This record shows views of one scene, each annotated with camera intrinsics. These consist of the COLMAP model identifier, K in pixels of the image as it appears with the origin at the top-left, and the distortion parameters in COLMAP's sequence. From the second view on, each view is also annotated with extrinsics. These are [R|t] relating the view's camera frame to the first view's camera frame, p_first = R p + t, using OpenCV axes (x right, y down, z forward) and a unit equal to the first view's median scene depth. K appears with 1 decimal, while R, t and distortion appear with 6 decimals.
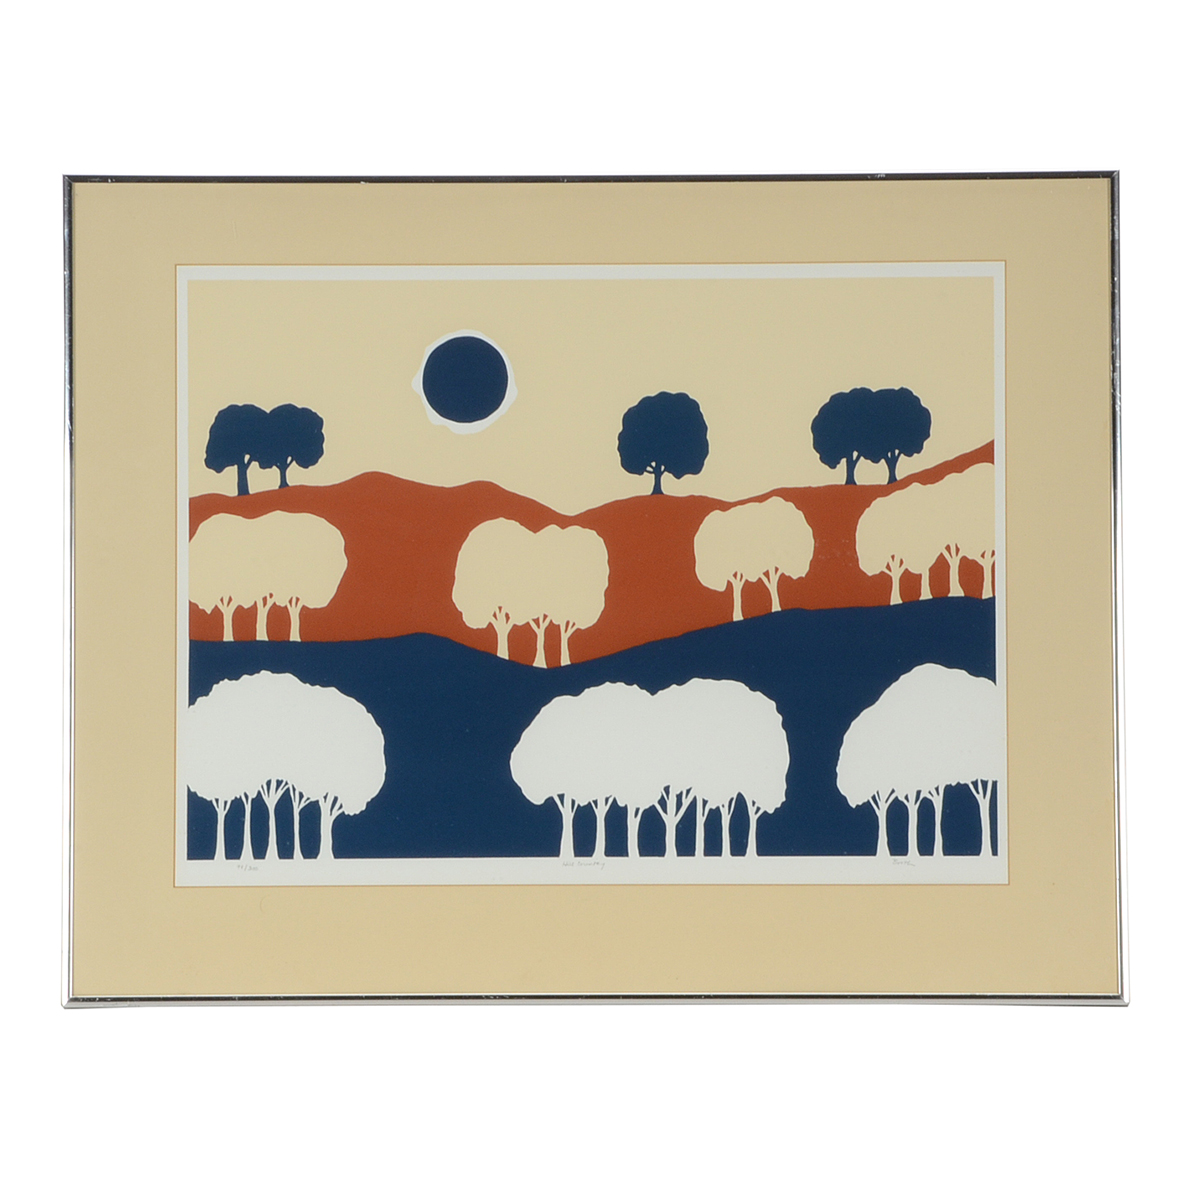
lens RADIAL K [[6825.6, 0, 610.1], [0, 6825.6, 591.2], [0, 0, 1]] dist [2.440168, 0.000000]
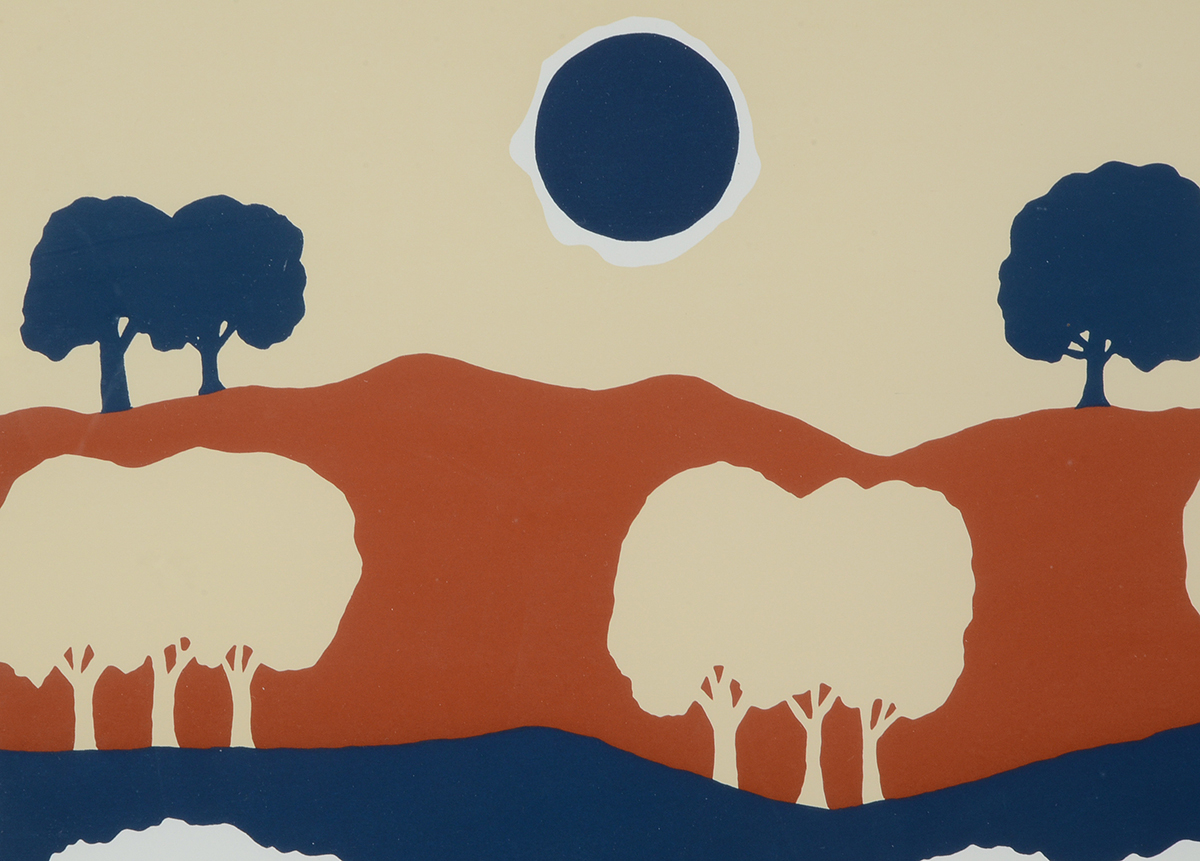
lens RADIAL K [[7359.3, 0, 603.9], [0, 7359.3, 440.7], [0, 0, 1]] dist [2.722619, 0.000000]
pose [[0.999361, -0.001067, -0.035731, -0.006766], [0.001457, 0.999939, 0.010910, -0.017075], [0.035717, -0.010955, 0.999302, 0.540103]]
